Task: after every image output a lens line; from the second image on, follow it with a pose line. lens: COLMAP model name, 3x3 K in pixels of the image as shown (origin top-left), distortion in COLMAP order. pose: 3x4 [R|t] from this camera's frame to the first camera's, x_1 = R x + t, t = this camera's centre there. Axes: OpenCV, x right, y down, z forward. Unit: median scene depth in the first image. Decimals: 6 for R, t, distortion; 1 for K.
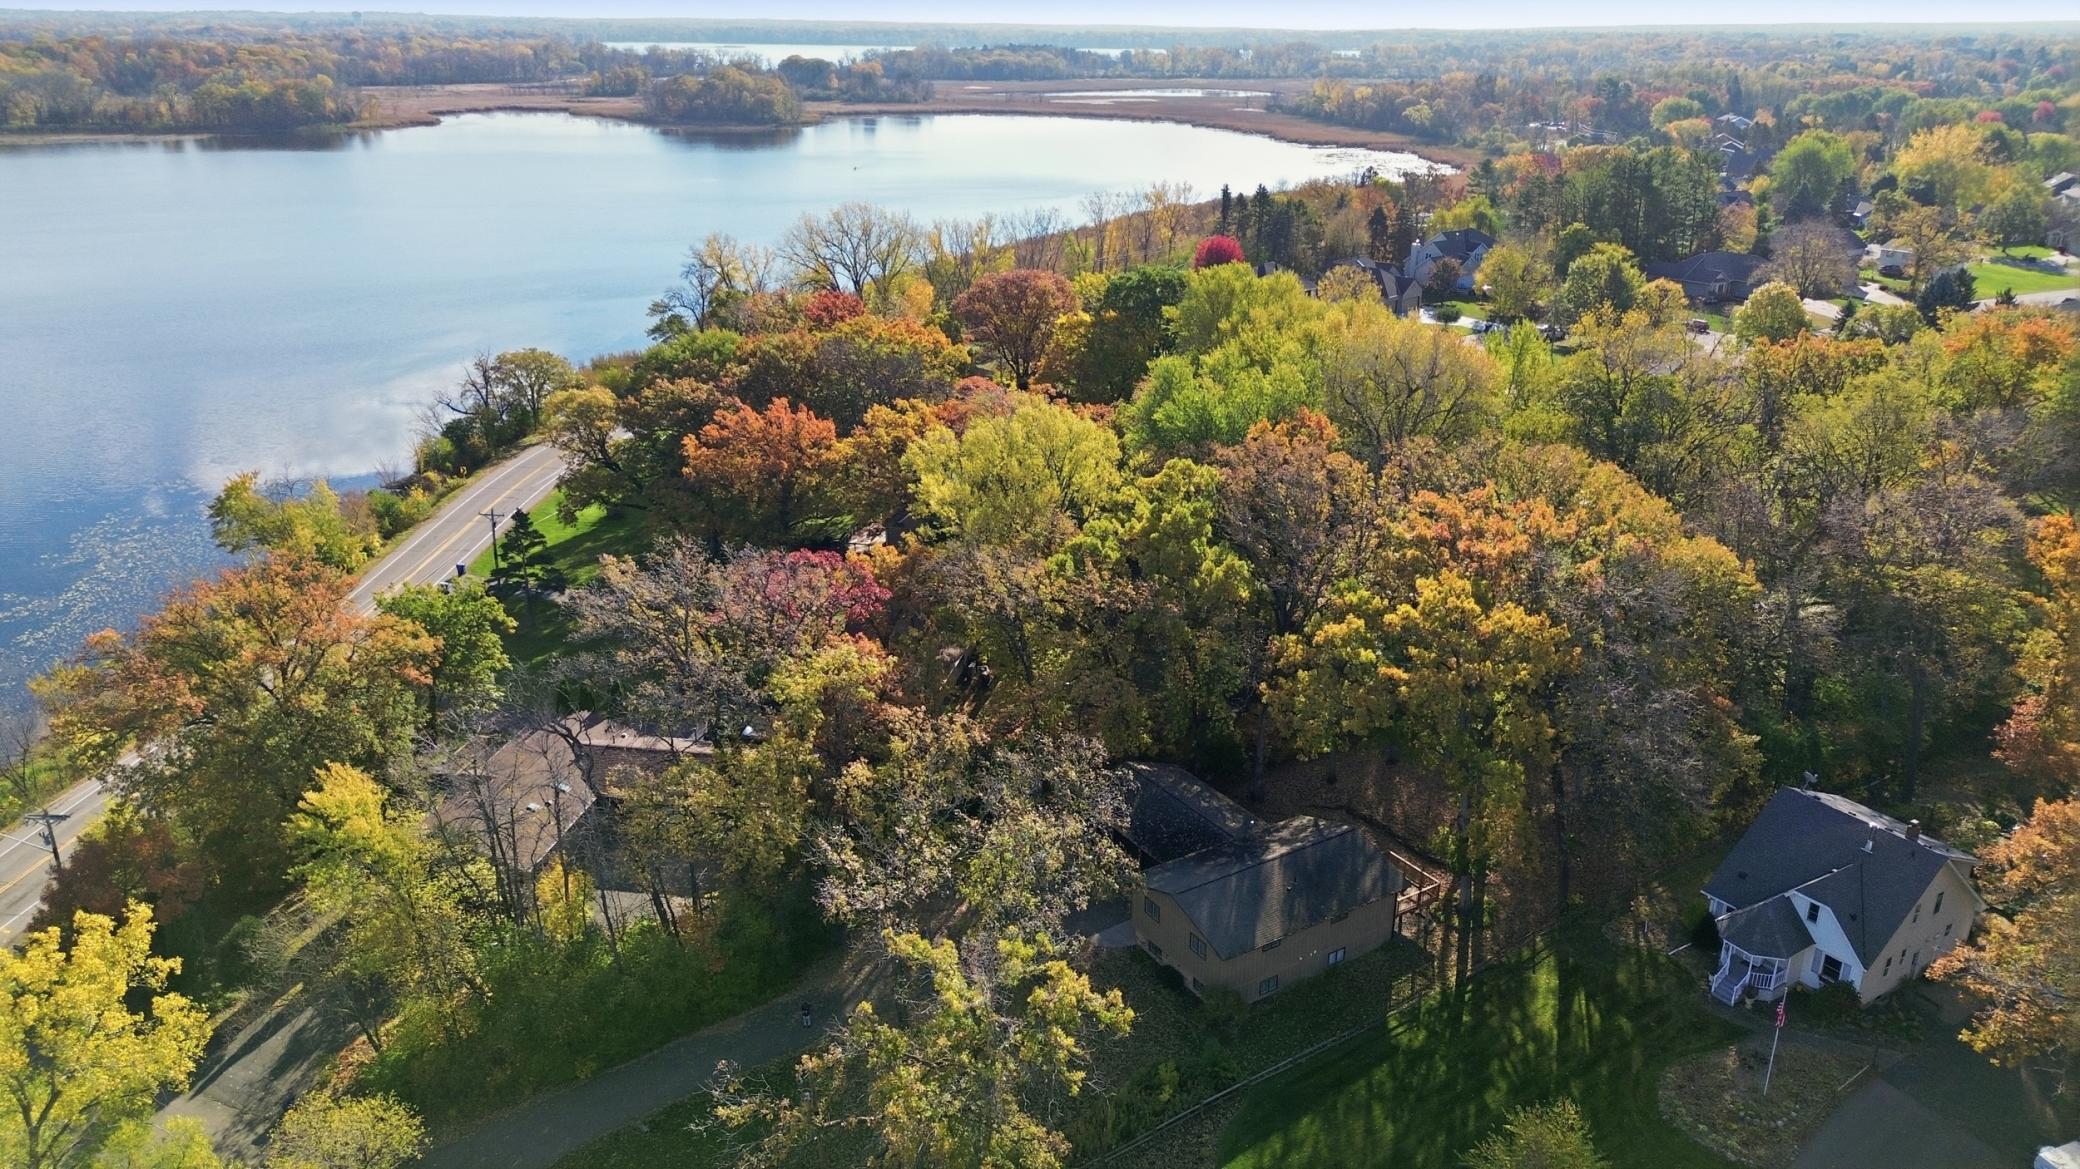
lens RADIAL K [[1473.0, 0, 1040.0], [0, 1473.0, 584.5], [0, 0, 1]] dist [0.053633, -0.045628]
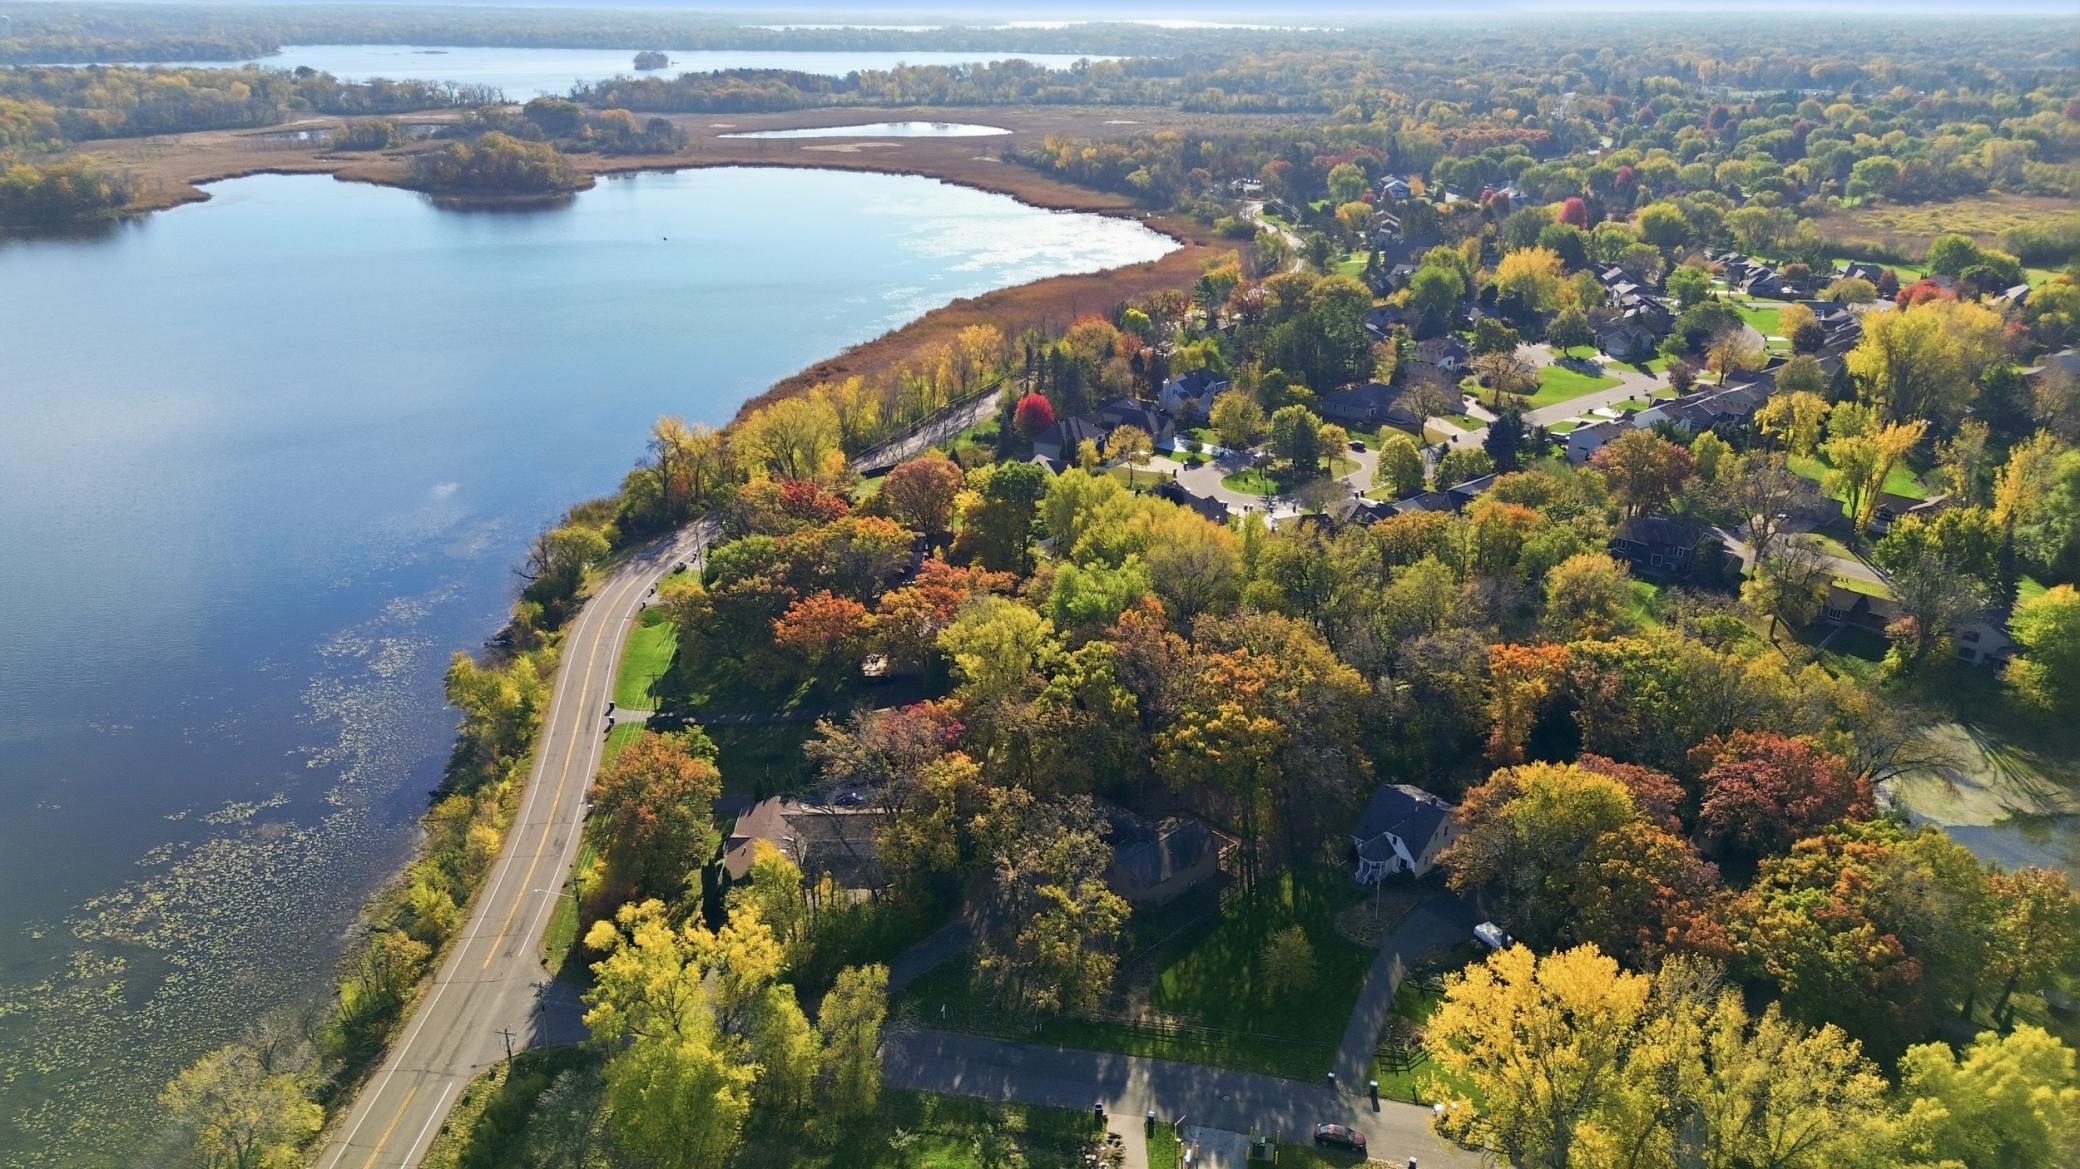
lens RADIAL K [[1470.0, 0, 1042.1], [0, 1470.0, 557.9], [0, 0, 1]] dist [0.076123, -0.076851]
pose [[0.982497, -0.066538, 0.173991, -0.194430], [0.067586, 0.997713, -0.000097, -0.127185], [-0.173587, 0.011855, 0.984747, -0.585766]]
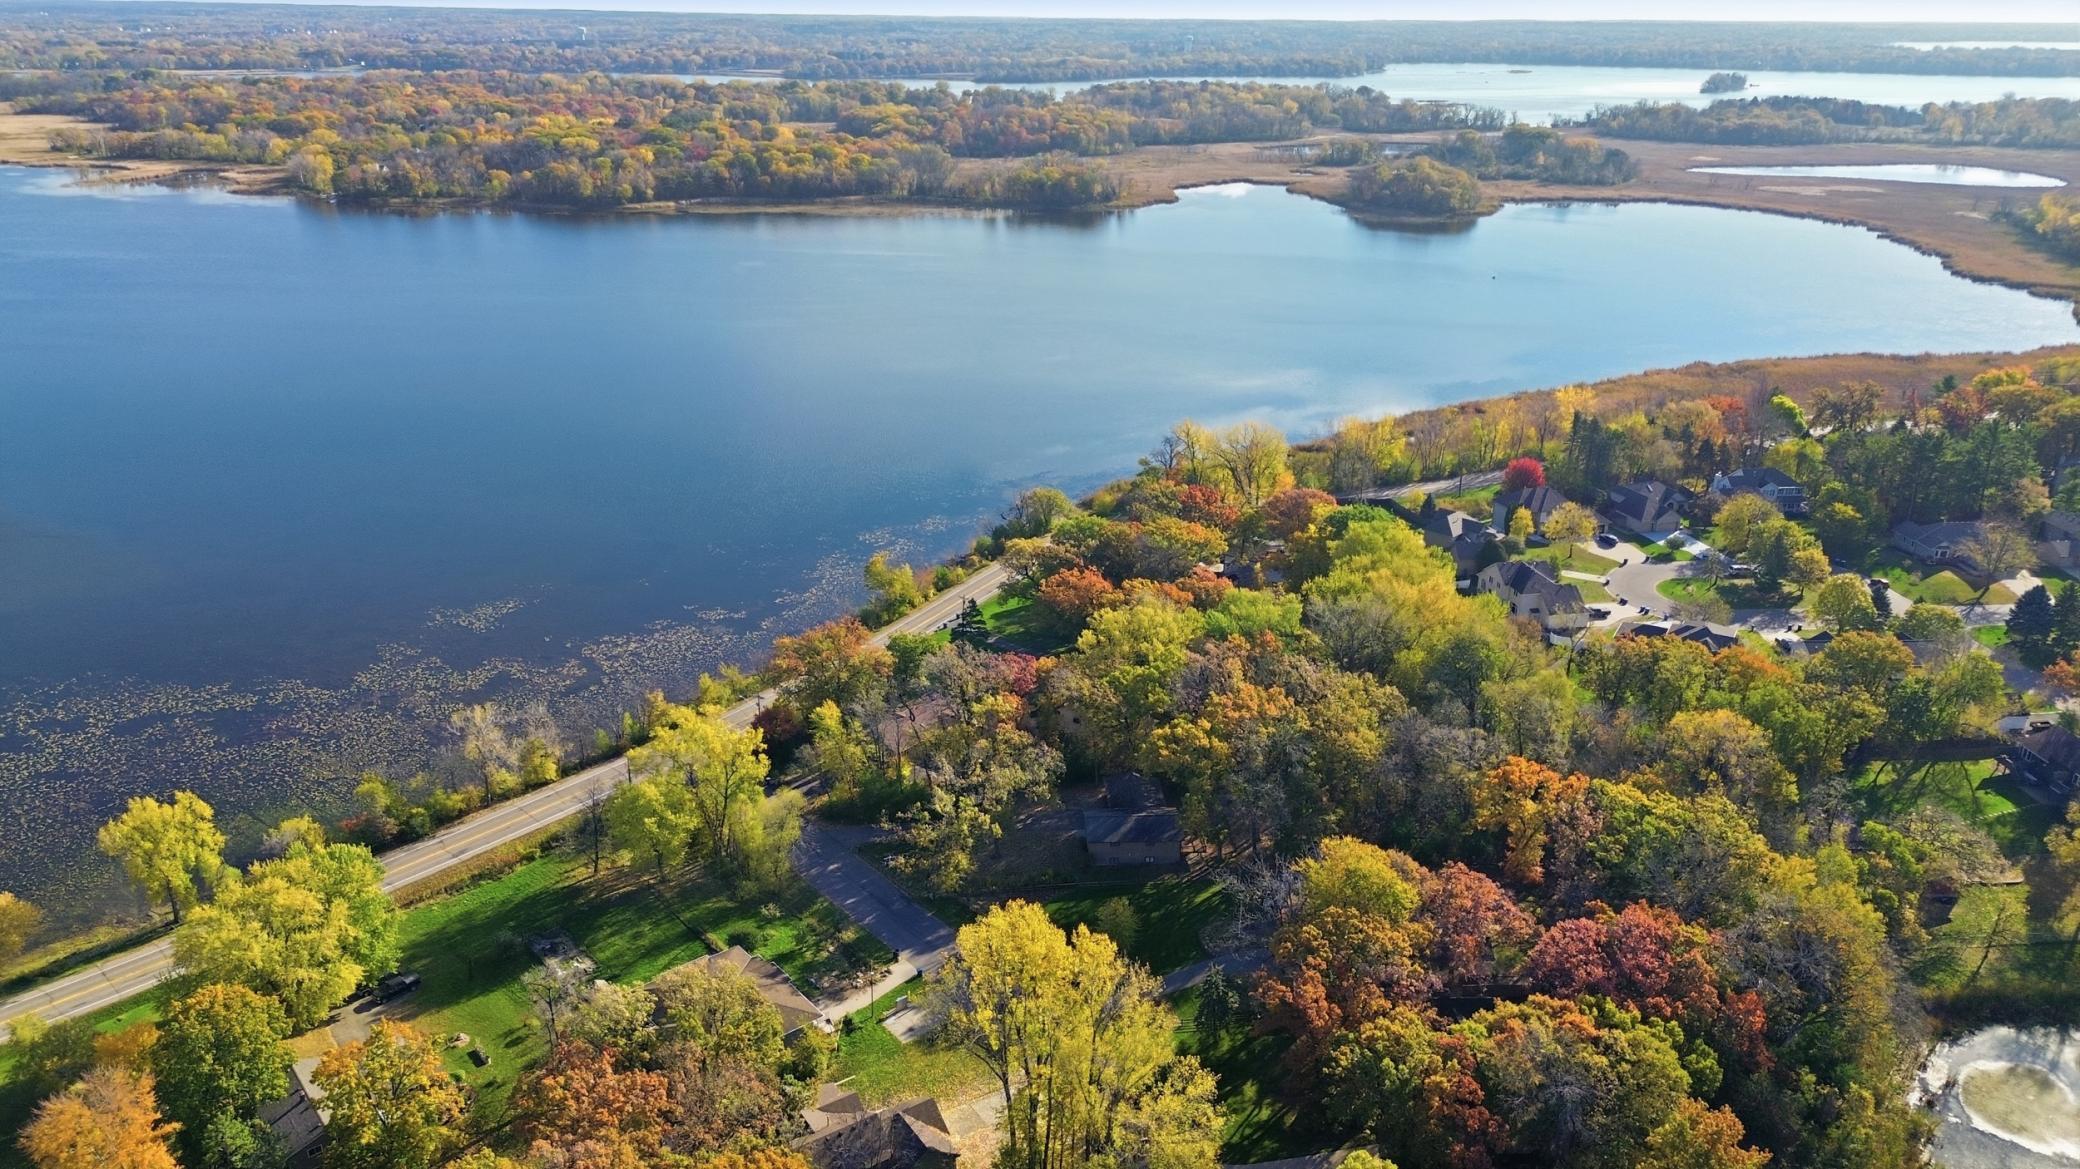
lens RADIAL K [[1470.0, 0, 1042.1], [0, 1470.0, 557.9], [0, 0, 1]] dist [0.076123, -0.076851]
pose [[0.874109, 0.170287, -0.454902, 0.597293], [-0.176747, 0.983839, 0.028664, -0.161456], [0.452431, 0.055347, 0.890080, -0.735241]]
